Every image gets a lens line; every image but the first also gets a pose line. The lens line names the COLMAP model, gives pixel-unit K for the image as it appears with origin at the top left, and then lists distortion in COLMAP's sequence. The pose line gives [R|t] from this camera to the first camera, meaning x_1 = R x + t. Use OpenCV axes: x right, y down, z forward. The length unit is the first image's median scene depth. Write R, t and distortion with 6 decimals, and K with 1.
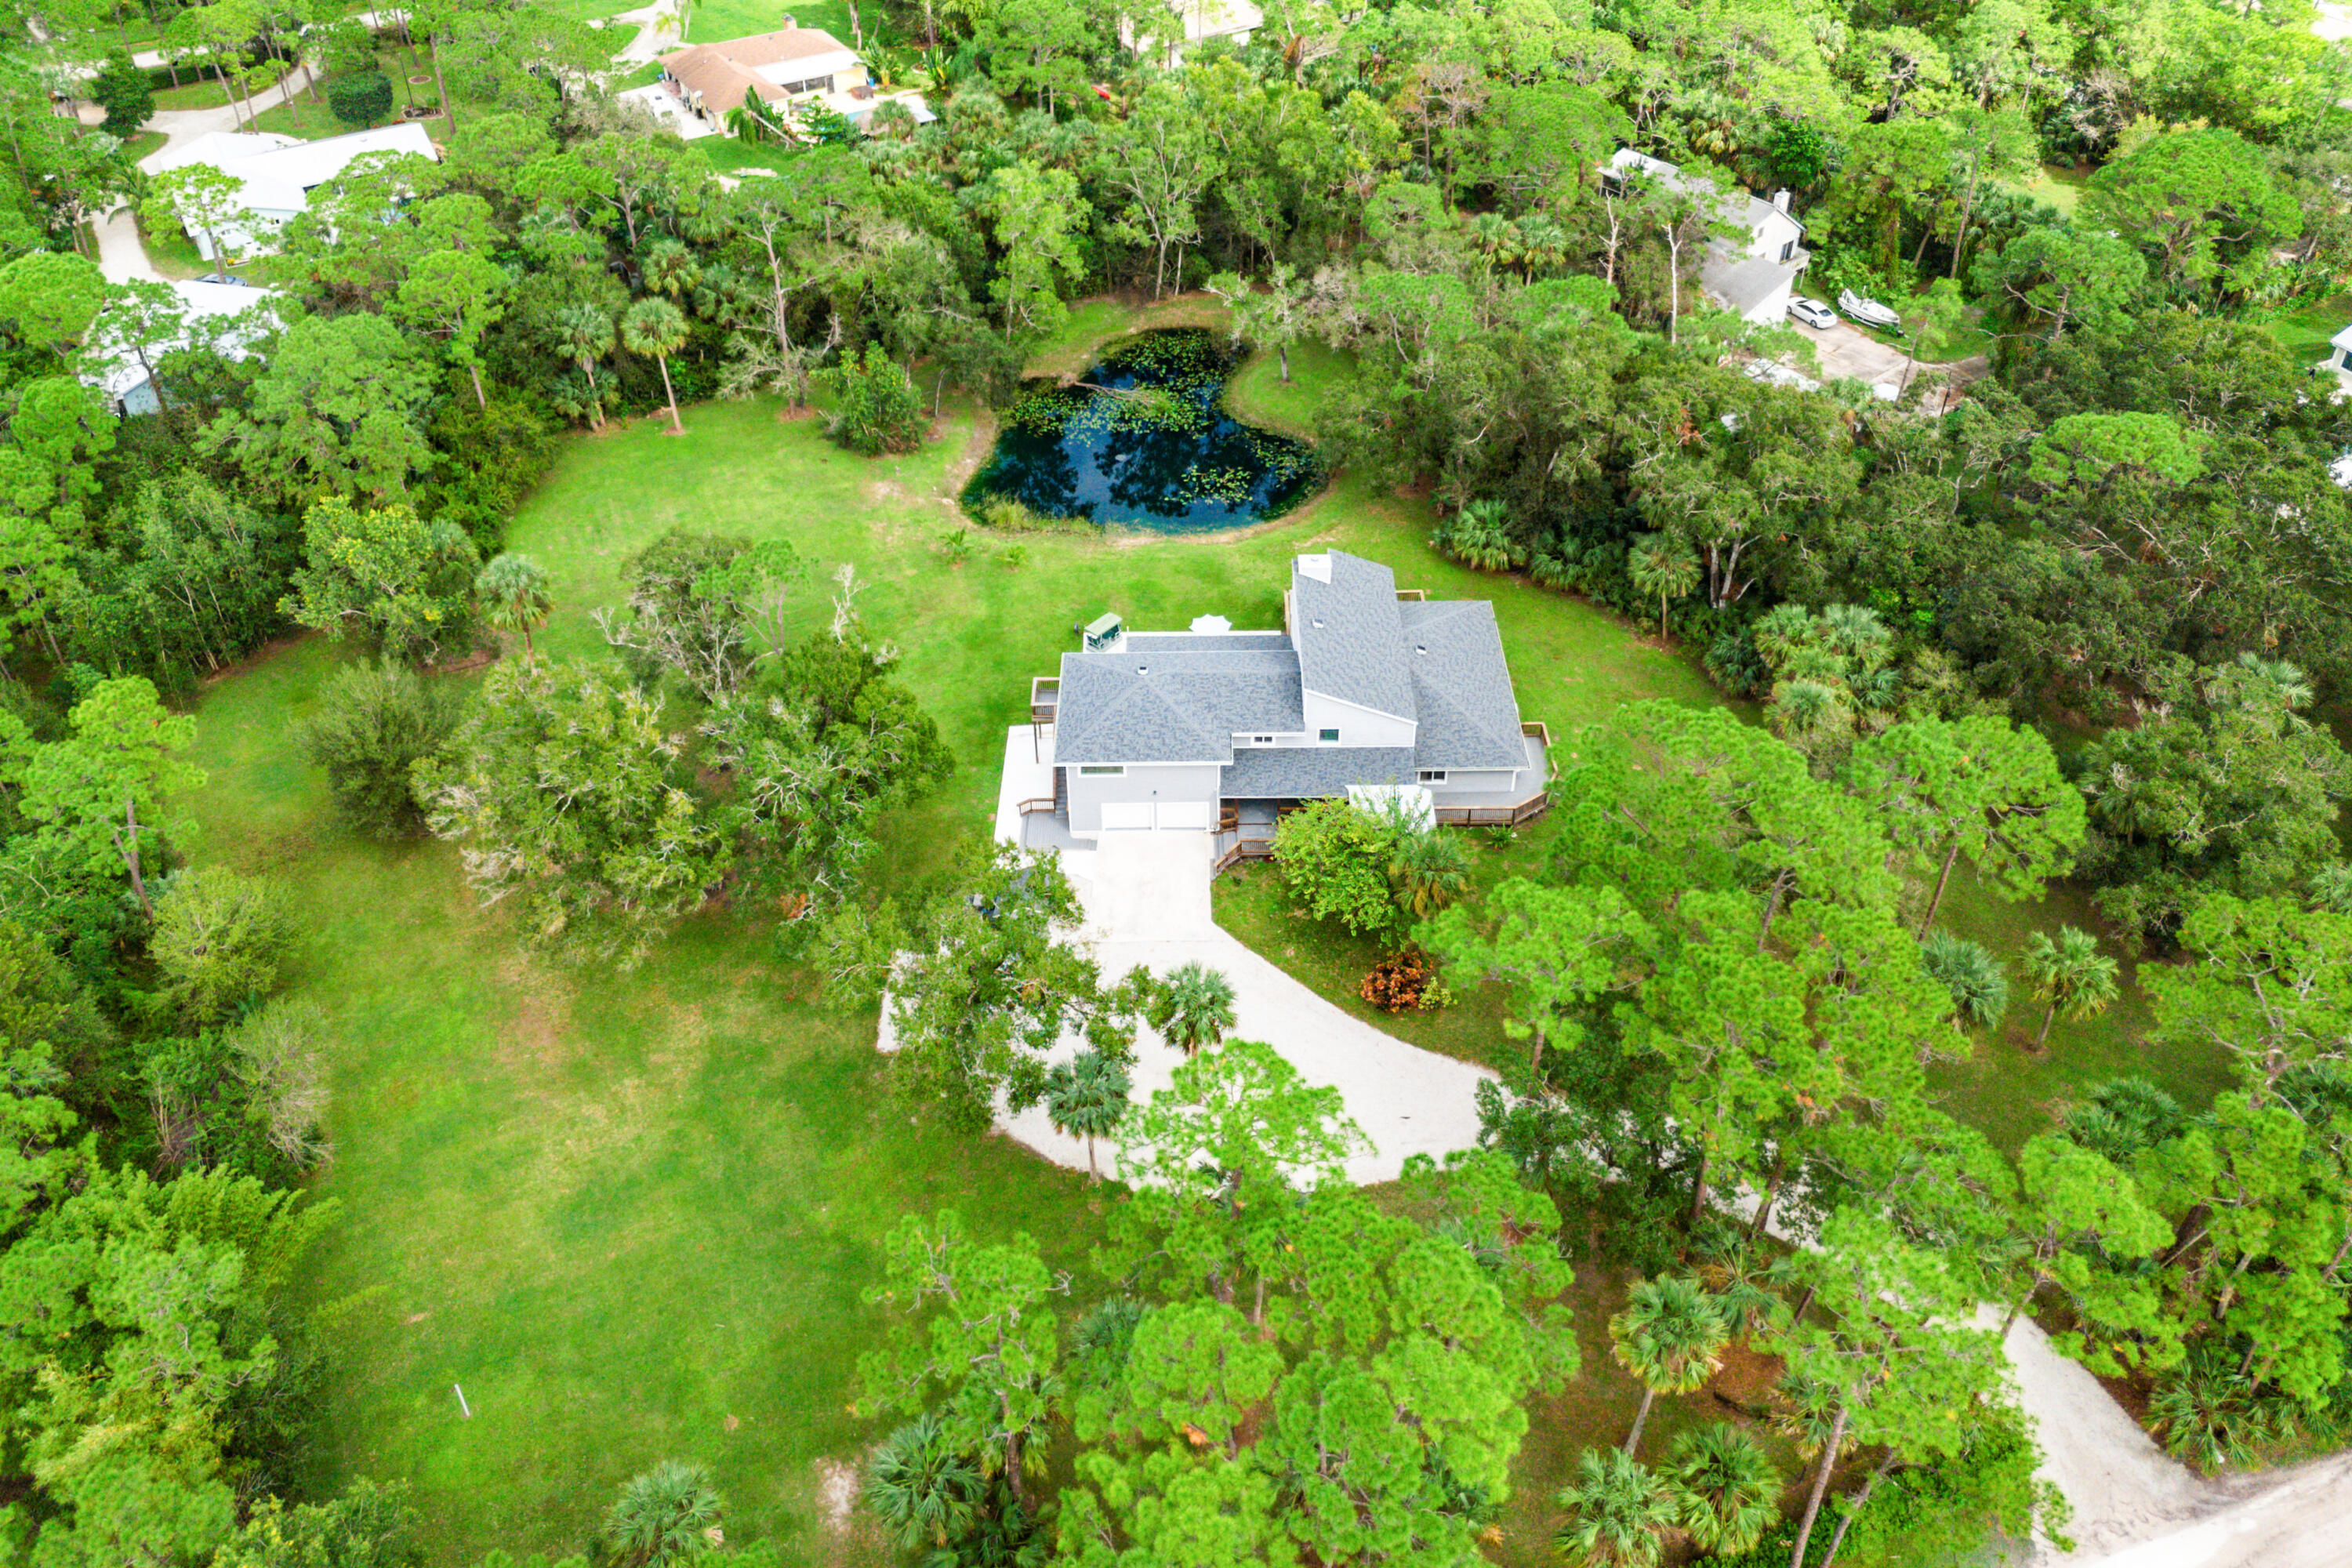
lens RADIAL K [[1653.9, 0, 1176.0], [0, 1653.9, 784.0], [0, 0, 1]] dist [0.025456, -0.000583]
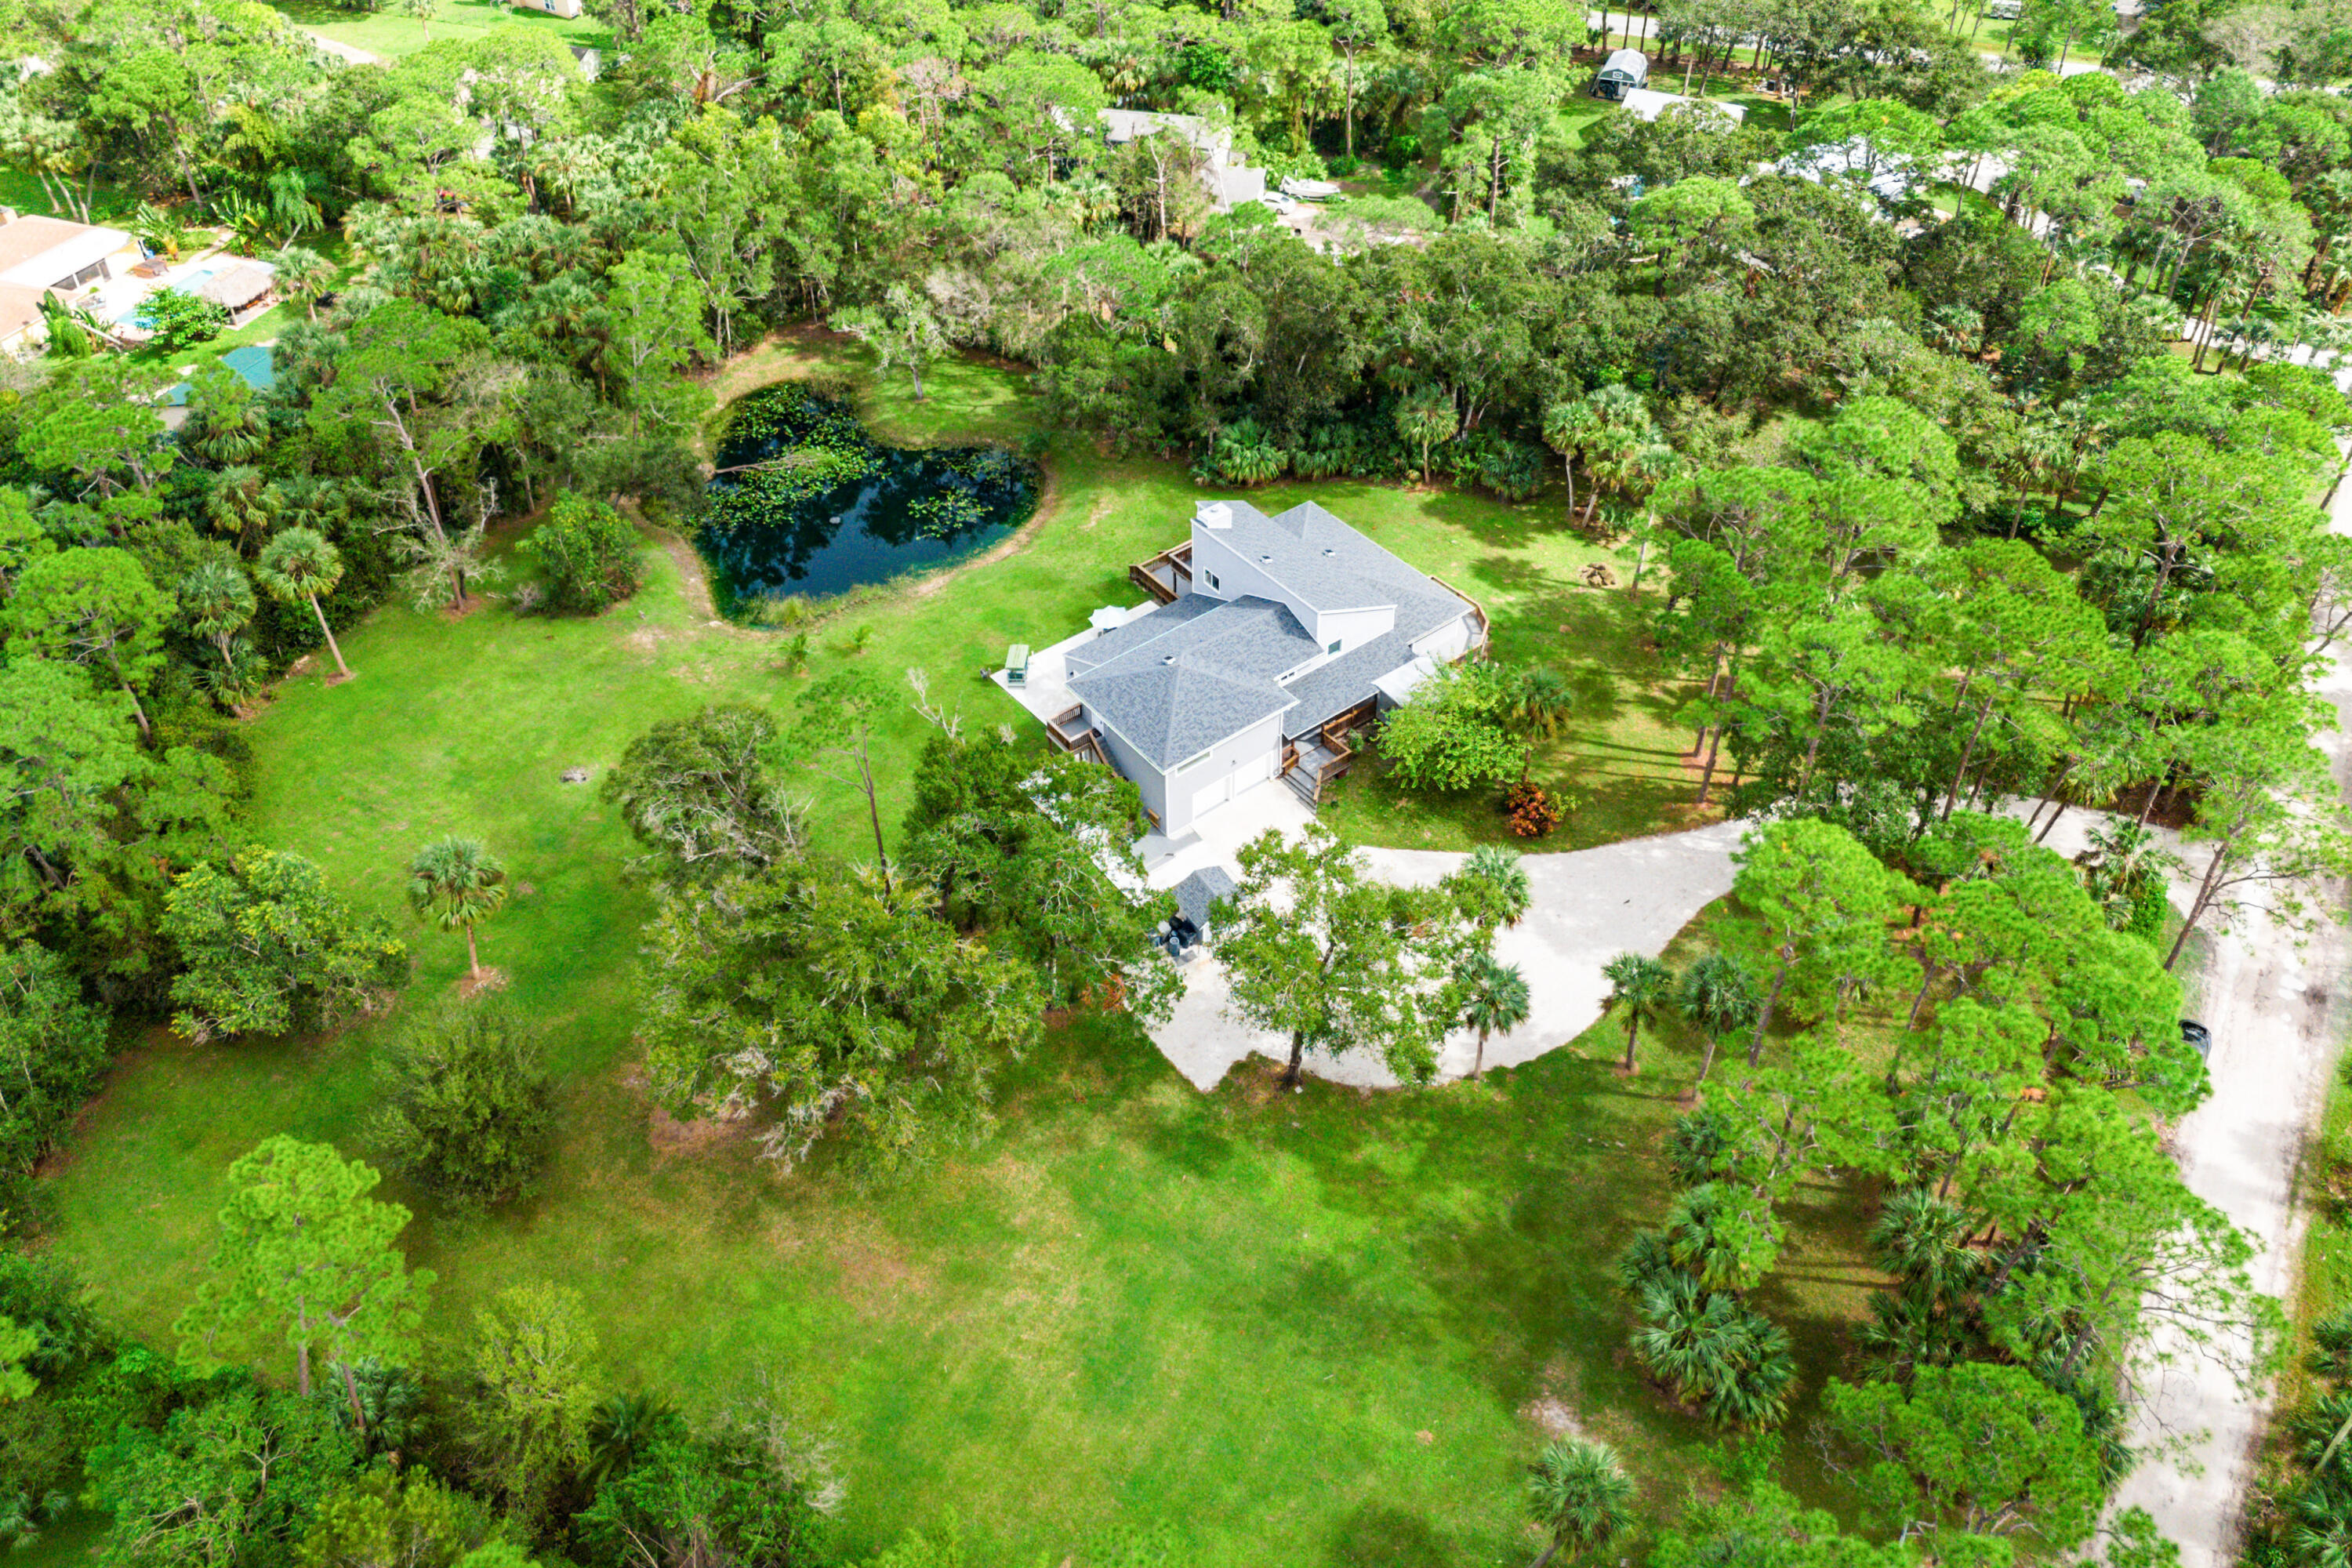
lens RADIAL K [[1602.1, 0, 1176.0], [0, 1602.1, 784.0], [0, 0, 1]] dist [0.026828, 0.000320]
pose [[0.793117, -0.421330, 0.439826, -0.410671], [0.416960, 0.901978, 0.112164, -0.092429], [-0.443971, 0.094431, 0.891051, 0.099888]]
